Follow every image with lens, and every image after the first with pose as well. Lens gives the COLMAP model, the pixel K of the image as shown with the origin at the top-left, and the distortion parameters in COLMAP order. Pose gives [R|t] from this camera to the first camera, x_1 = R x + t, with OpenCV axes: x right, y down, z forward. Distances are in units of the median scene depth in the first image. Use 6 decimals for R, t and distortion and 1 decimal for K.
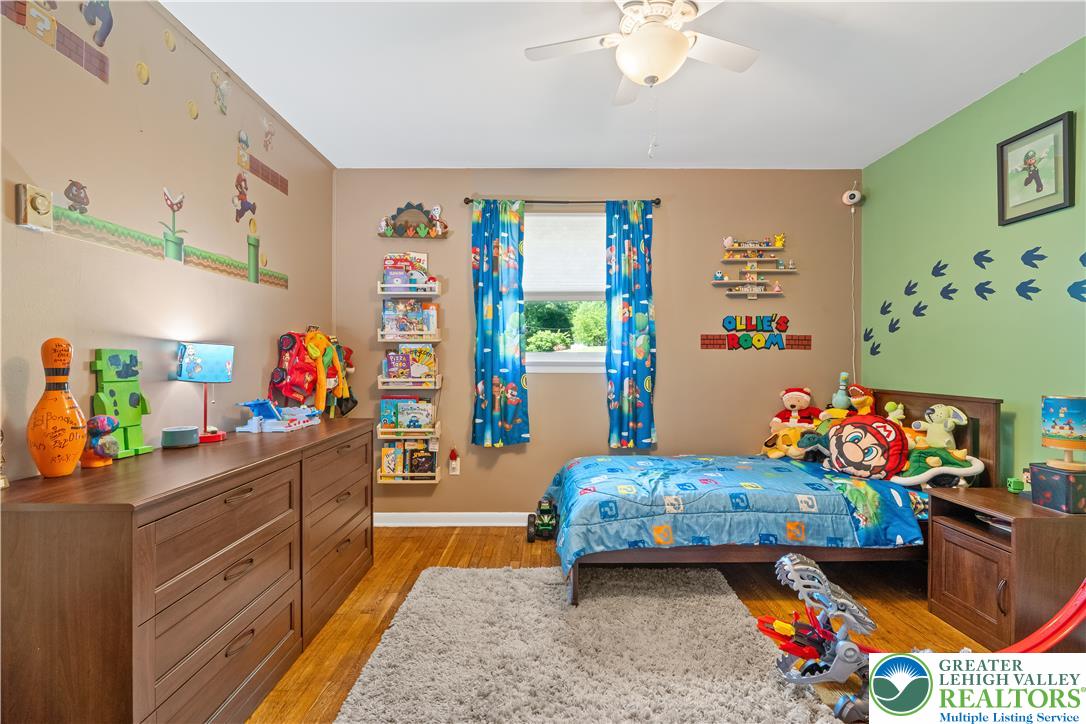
lens RADIAL K [[492.7, 0, 548.1], [0, 492.7, 367.7], [0, 0, 1]] dist [-0.004493, 0.000237]
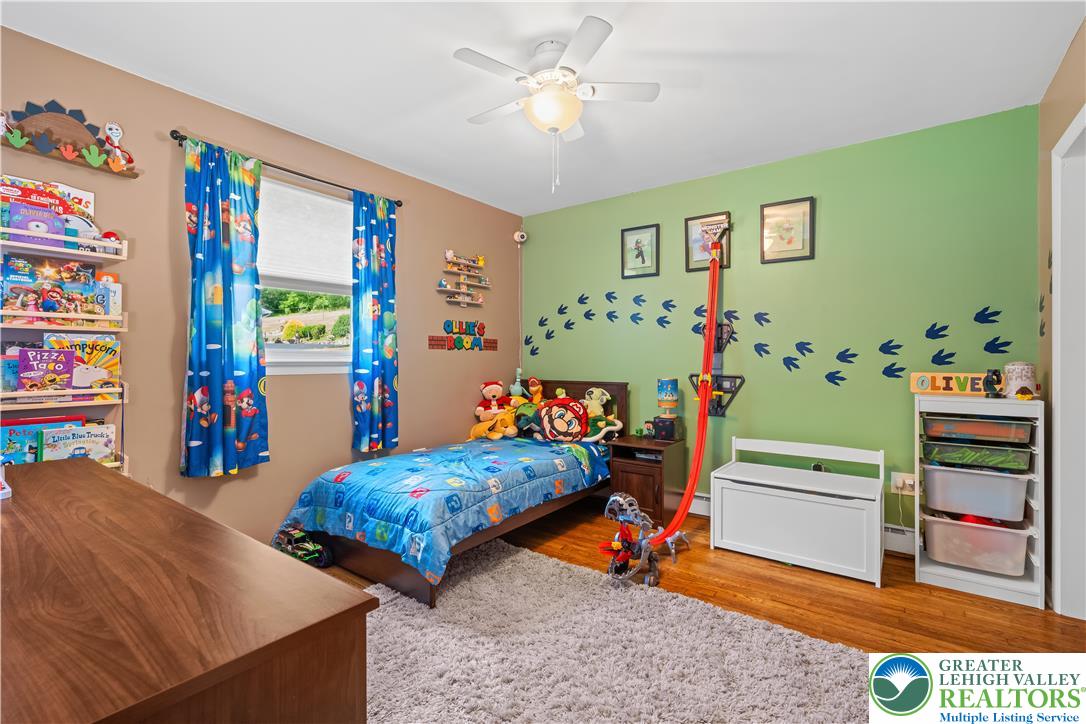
lens RADIAL K [[490.8, 0, 543.0], [0, 490.8, 362.0], [0, 0, 1]] dist [0.000874, 0.000583]
pose [[0.600122, -0.006113, 0.799885, -0.416377], [0.011854, 0.999929, -0.001251, -0.005063], [-0.799821, 0.010232, 0.600151, 0.157665]]
